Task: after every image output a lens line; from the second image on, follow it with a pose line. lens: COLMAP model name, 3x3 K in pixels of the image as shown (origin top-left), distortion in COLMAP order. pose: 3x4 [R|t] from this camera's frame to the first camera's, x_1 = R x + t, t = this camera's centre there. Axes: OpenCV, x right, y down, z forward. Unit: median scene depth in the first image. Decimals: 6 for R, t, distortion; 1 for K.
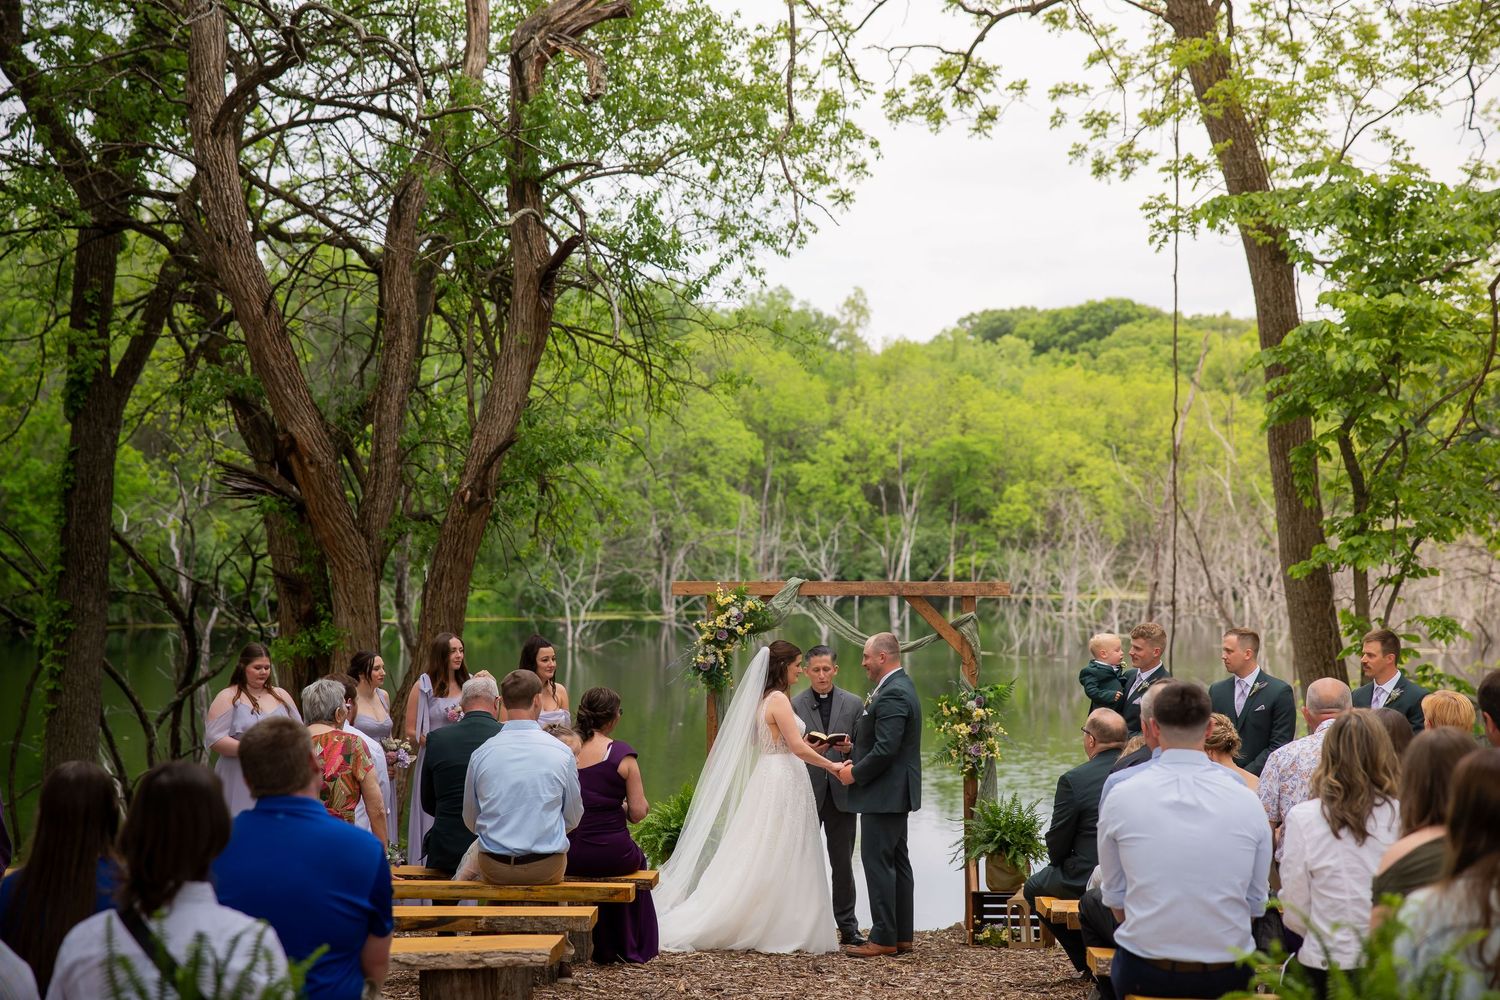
lens RADIAL K [[2822.7, 0, 750.0], [0, 2822.7, 500.0], [0, 0, 1]] dist [0.231695, -0.095072]
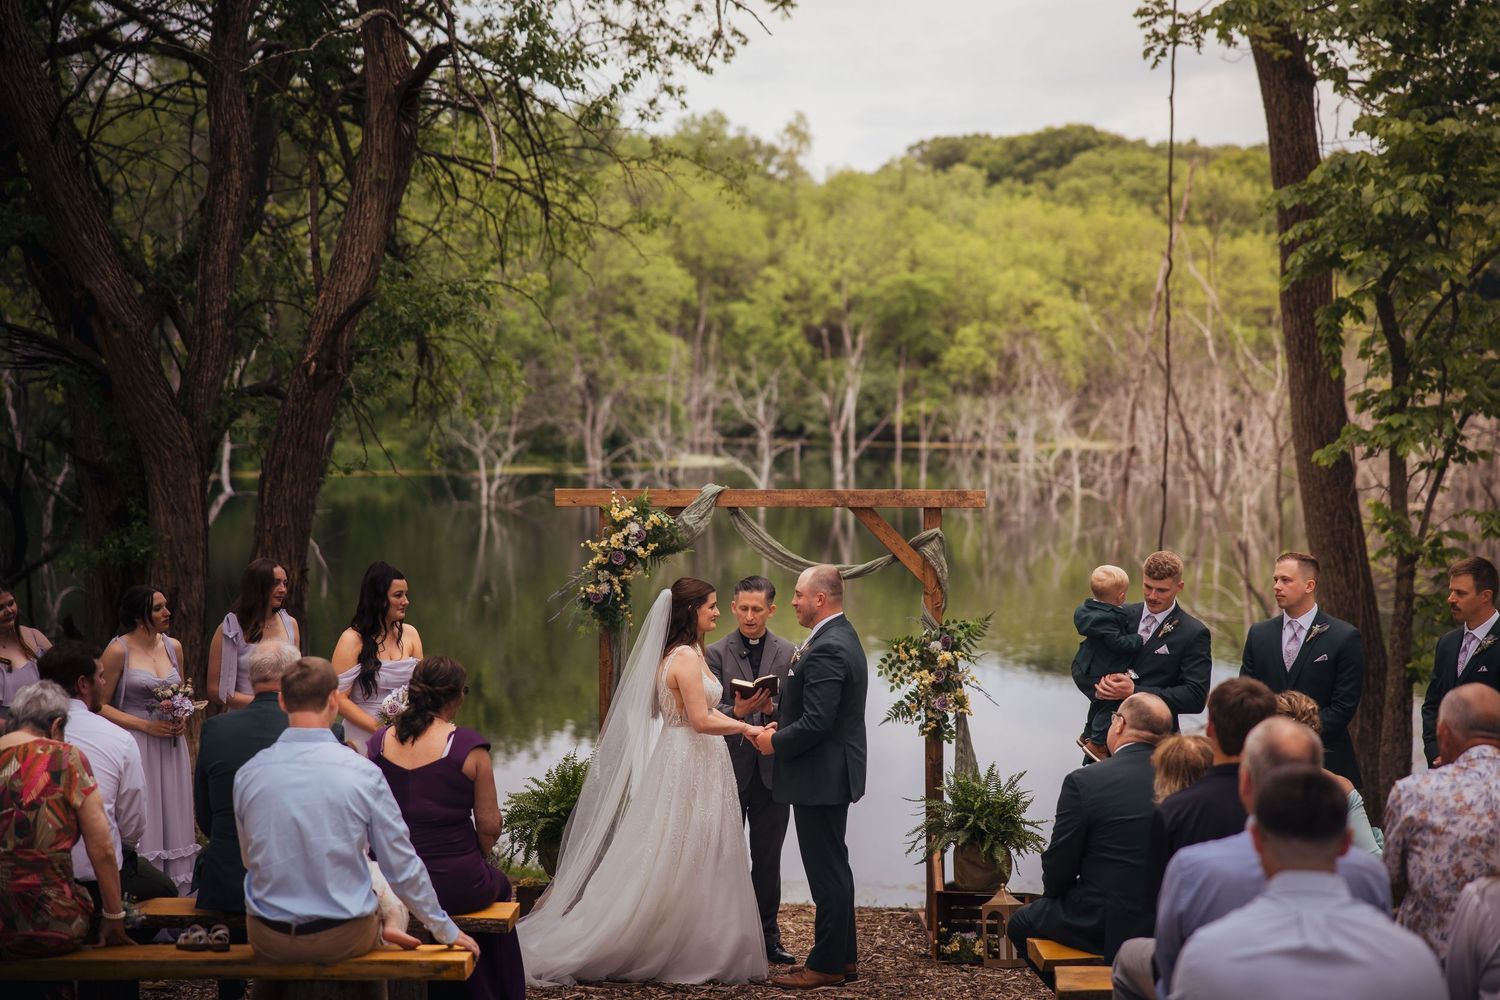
lens RADIAL K [[3015.5, 0, 750.0], [0, 3015.5, 500.0], [0, 0, 1]] dist [0.214642, 0.246157]
pose [[0.999758, -0.000409, 0.021989, 0.005196], [-0.000750, 0.998612, 0.052666, -0.007743], [-0.021980, -0.052669, 0.998370, 0.104709]]
